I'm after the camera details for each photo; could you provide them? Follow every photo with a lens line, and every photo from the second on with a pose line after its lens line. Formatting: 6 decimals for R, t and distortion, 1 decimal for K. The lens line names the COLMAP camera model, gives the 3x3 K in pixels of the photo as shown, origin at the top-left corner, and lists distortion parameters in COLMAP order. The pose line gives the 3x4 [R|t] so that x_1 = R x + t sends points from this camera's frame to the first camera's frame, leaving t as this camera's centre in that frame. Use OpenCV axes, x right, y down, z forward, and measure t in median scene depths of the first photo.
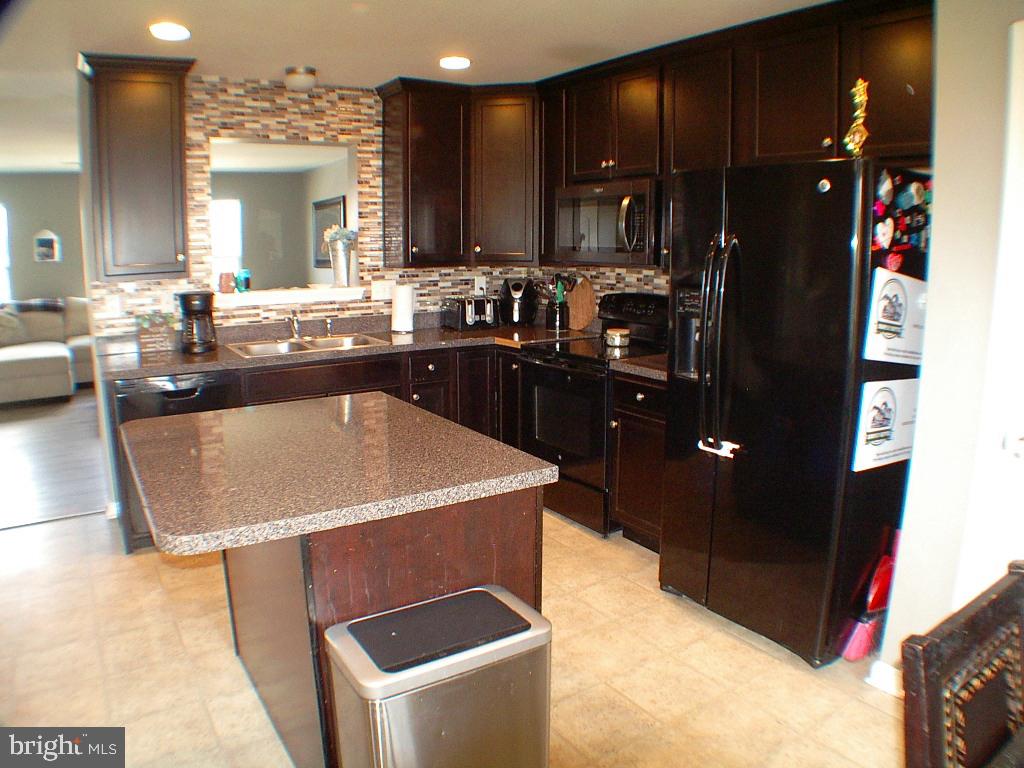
lens RADIAL K [[722.8, 0, 514.7], [0, 722.8, 379.3], [0, 0, 1]] dist [-0.230242, 0.088699]
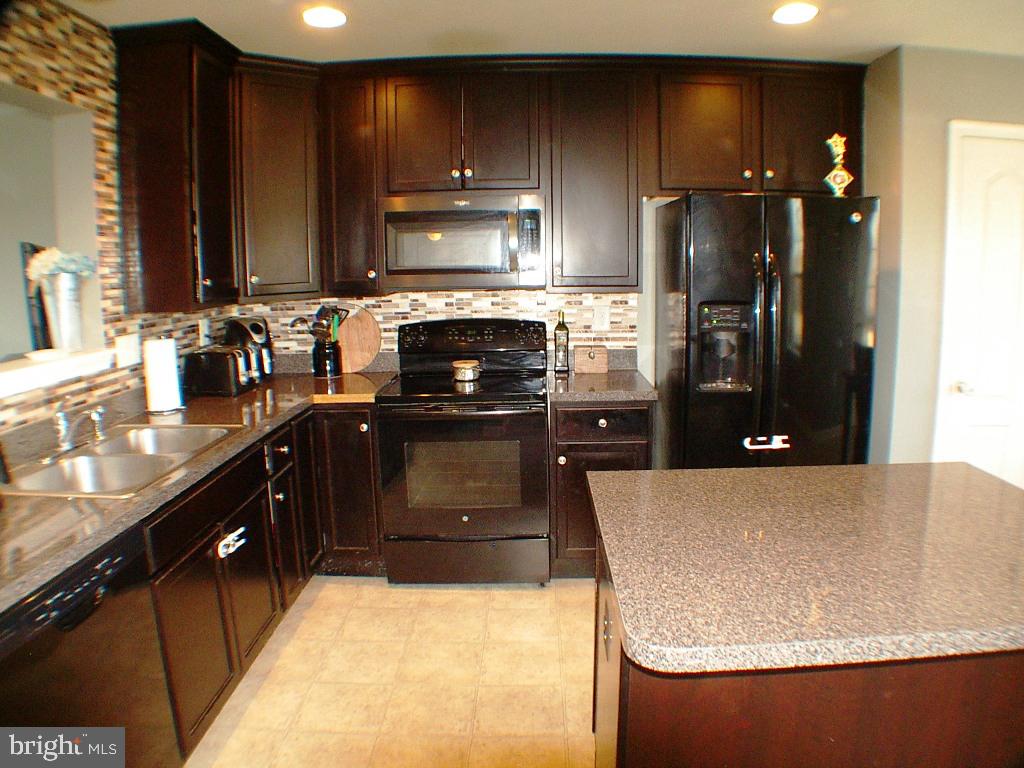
lens RADIAL K [[722.8, 0, 514.7], [0, 722.8, 379.3], [0, 0, 1]] dist [-0.230242, 0.088699]
pose [[0.567654, -0.141901, 0.810946, -0.499038], [0.168034, 0.984268, 0.054607, -0.078329], [-0.805936, 0.105269, 0.582568, 0.397646]]
